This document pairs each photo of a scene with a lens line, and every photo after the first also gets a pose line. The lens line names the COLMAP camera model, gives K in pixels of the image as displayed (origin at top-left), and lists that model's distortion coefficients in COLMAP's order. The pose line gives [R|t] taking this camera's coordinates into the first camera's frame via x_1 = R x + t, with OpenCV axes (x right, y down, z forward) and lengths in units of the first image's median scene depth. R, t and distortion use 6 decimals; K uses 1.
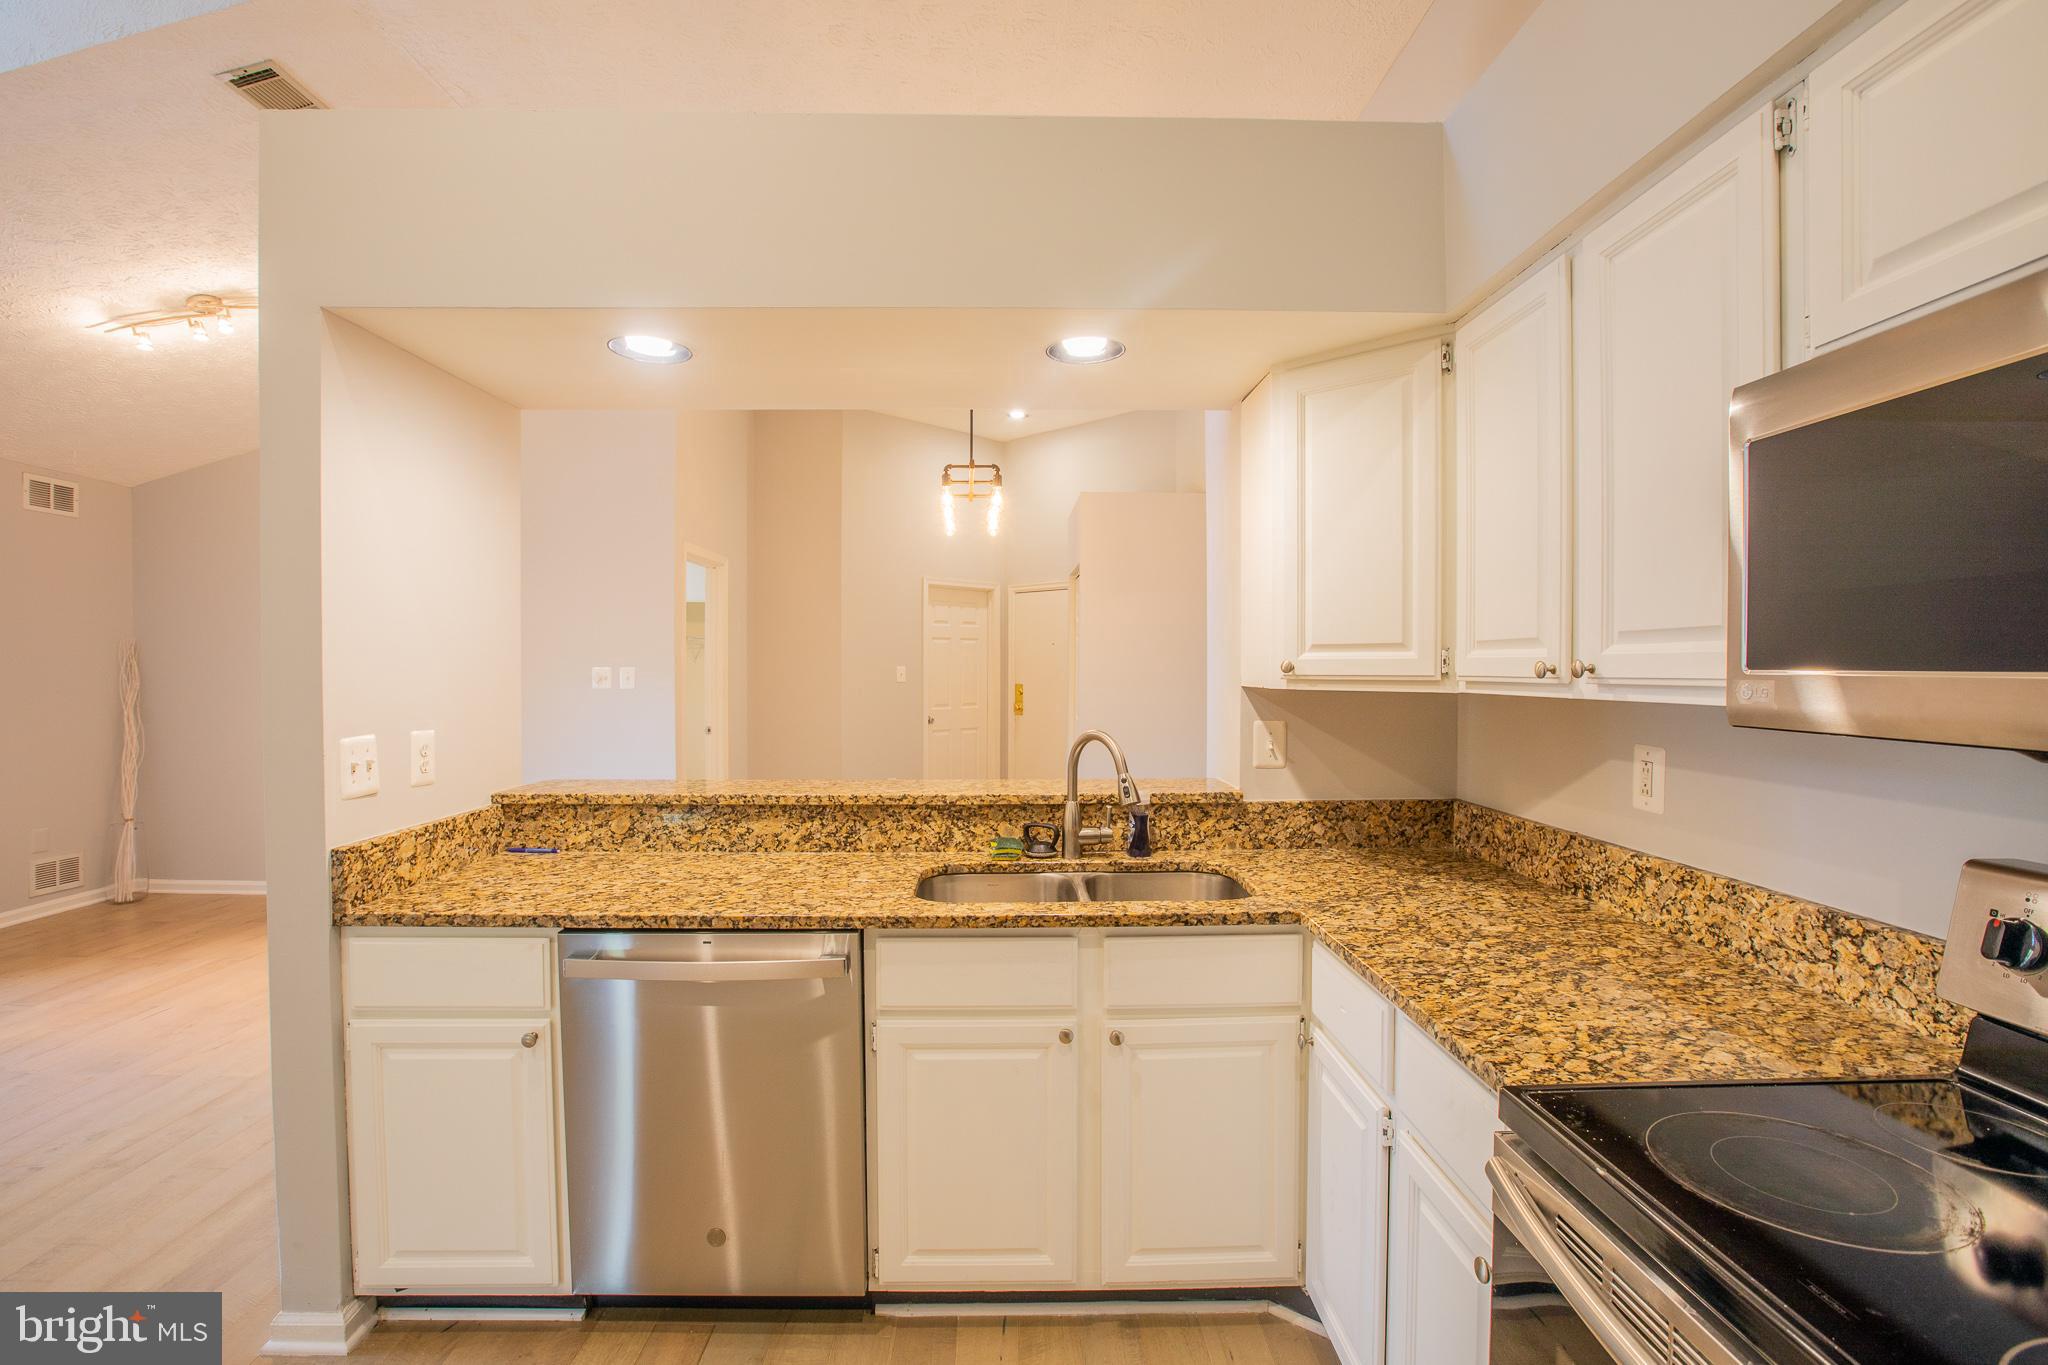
lens RADIAL K [[944.6, 0, 1024.0], [0, 944.6, 682.5], [0, 0, 1]] dist [-0.085856, 0.049444]
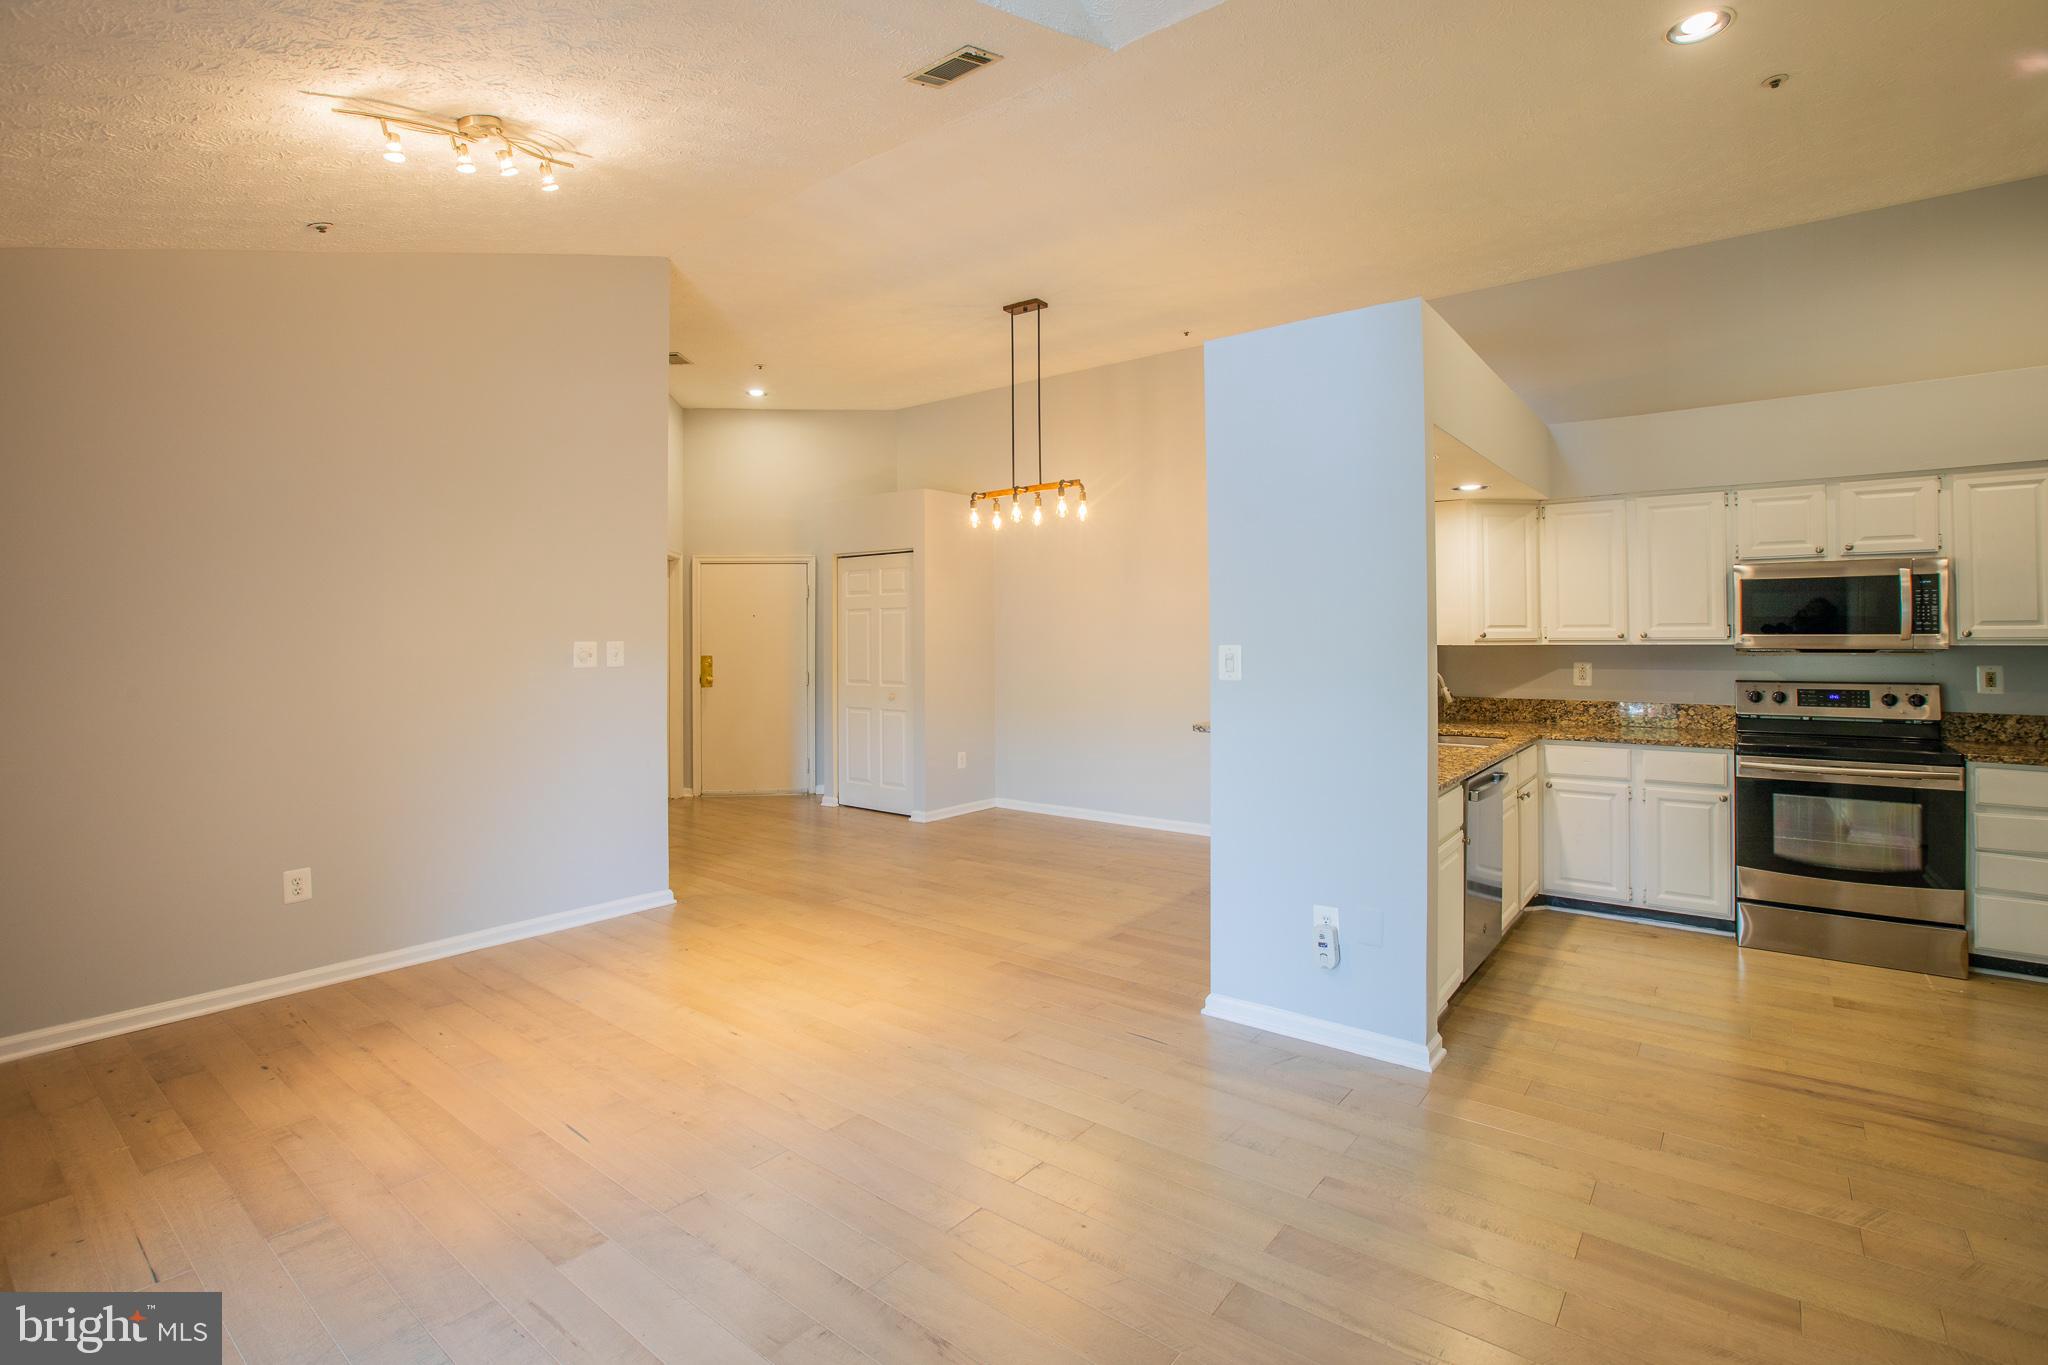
lens RADIAL K [[958.3, 0, 1030.2], [0, 958.3, 624.9], [0, 0, 1]] dist [-0.037454, 0.013324]
pose [[0.621964, 0.002831, 0.783041, -1.919240], [0.019227, 0.999637, -0.018885, -0.017367], [-0.782810, 0.026801, 0.621683, 0.368649]]
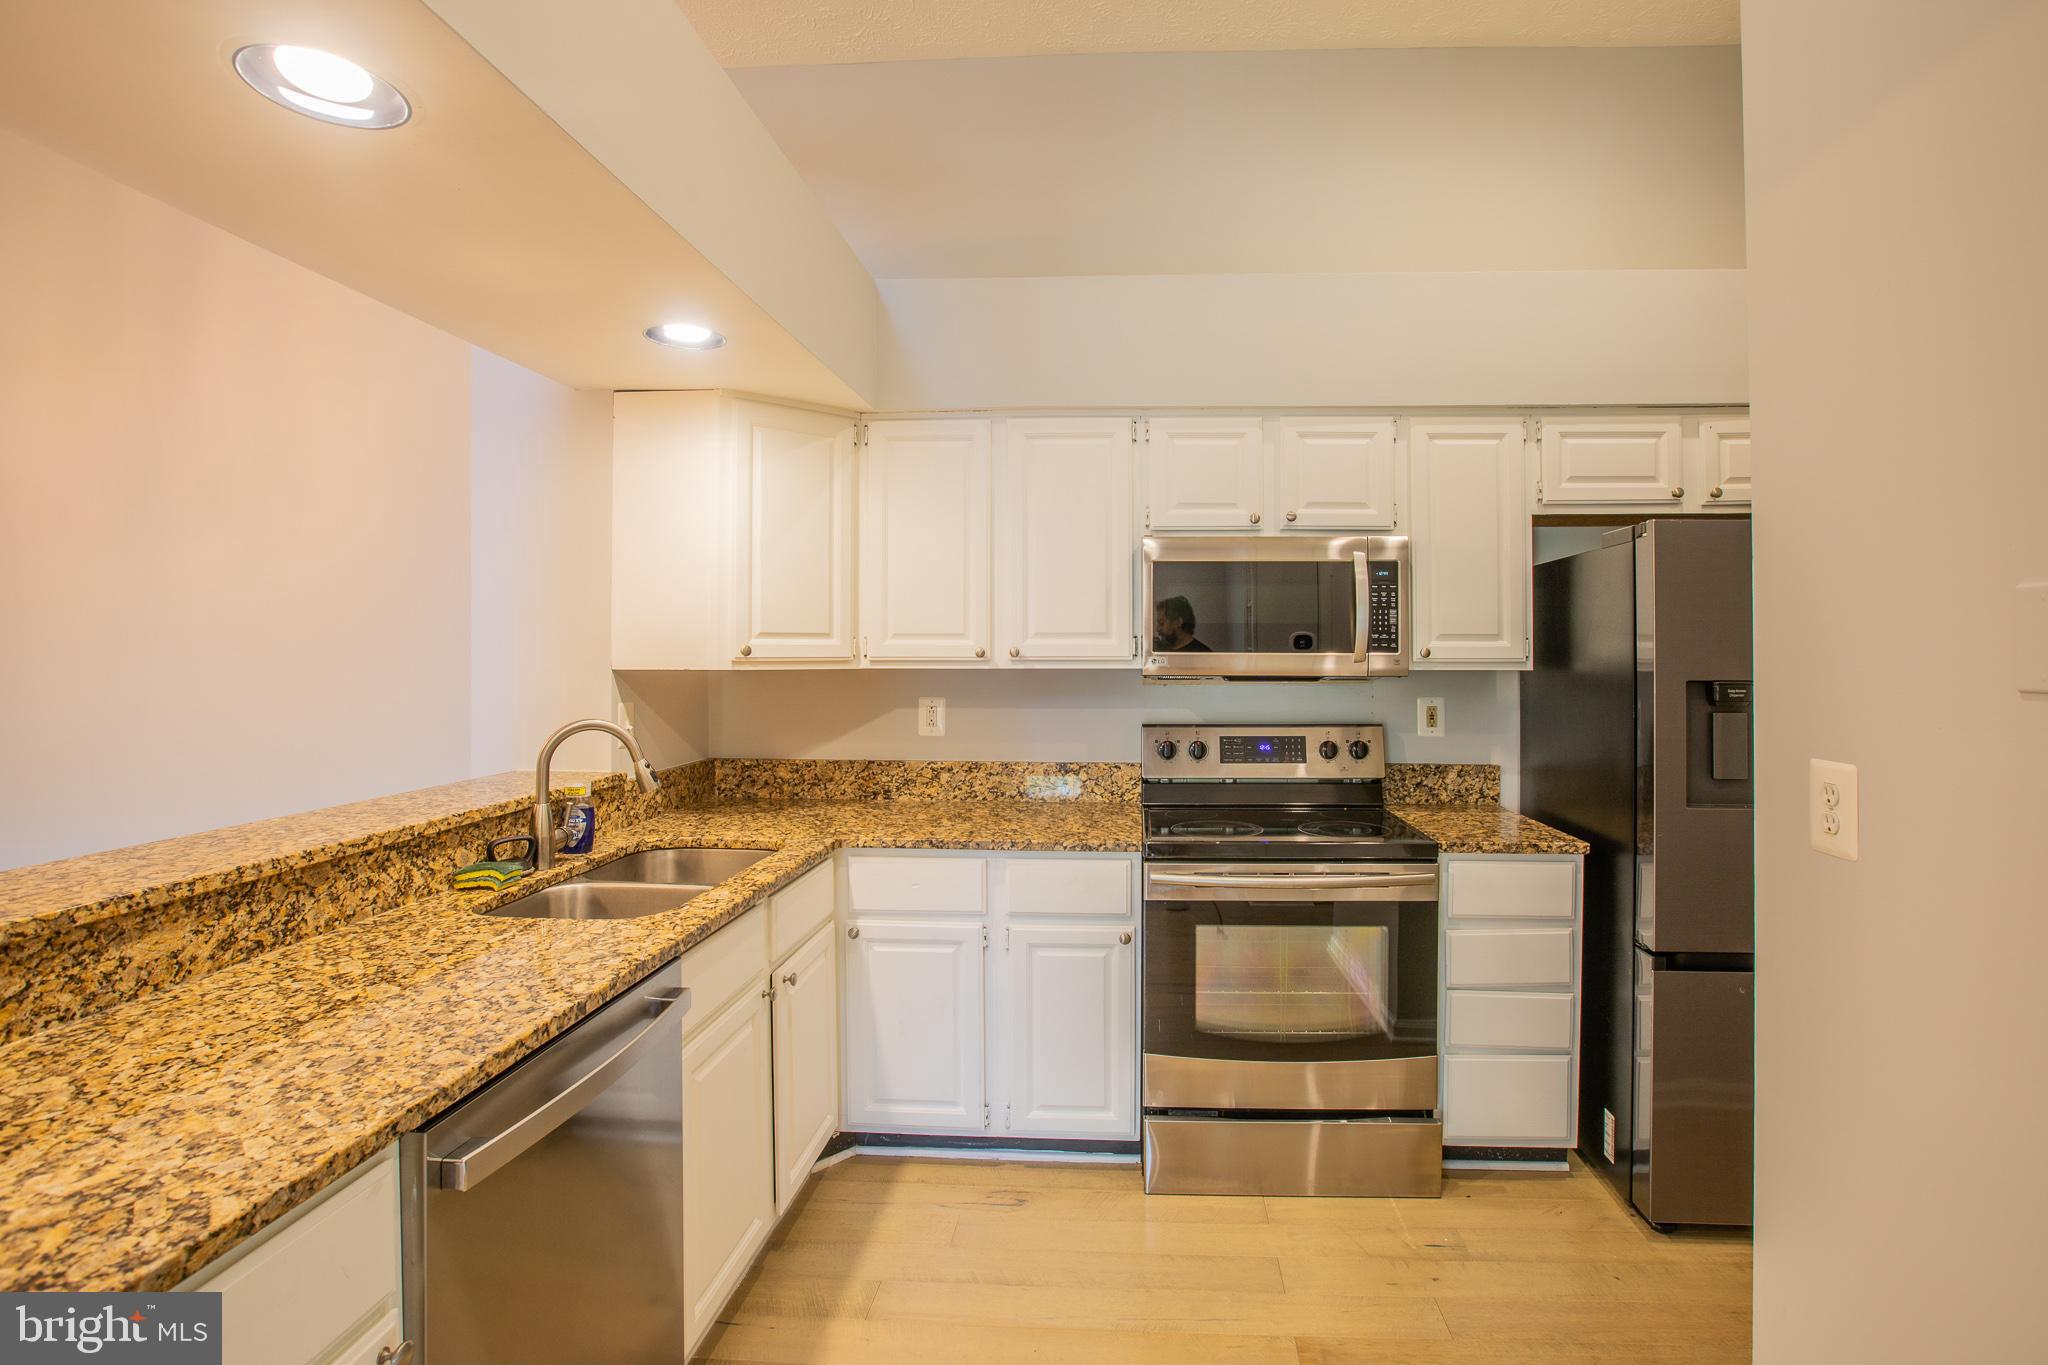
lens RADIAL K [[979.7, 0, 1057.9], [0, 979.7, 642.7], [0, 0, 1]] dist [0.001304, 0.000861]
pose [[0.102311, 0.006835, 0.994729, -0.794032], [0.014766, 0.999856, -0.008389, -0.009637], [-0.994643, 0.015546, 0.102195, 0.416817]]
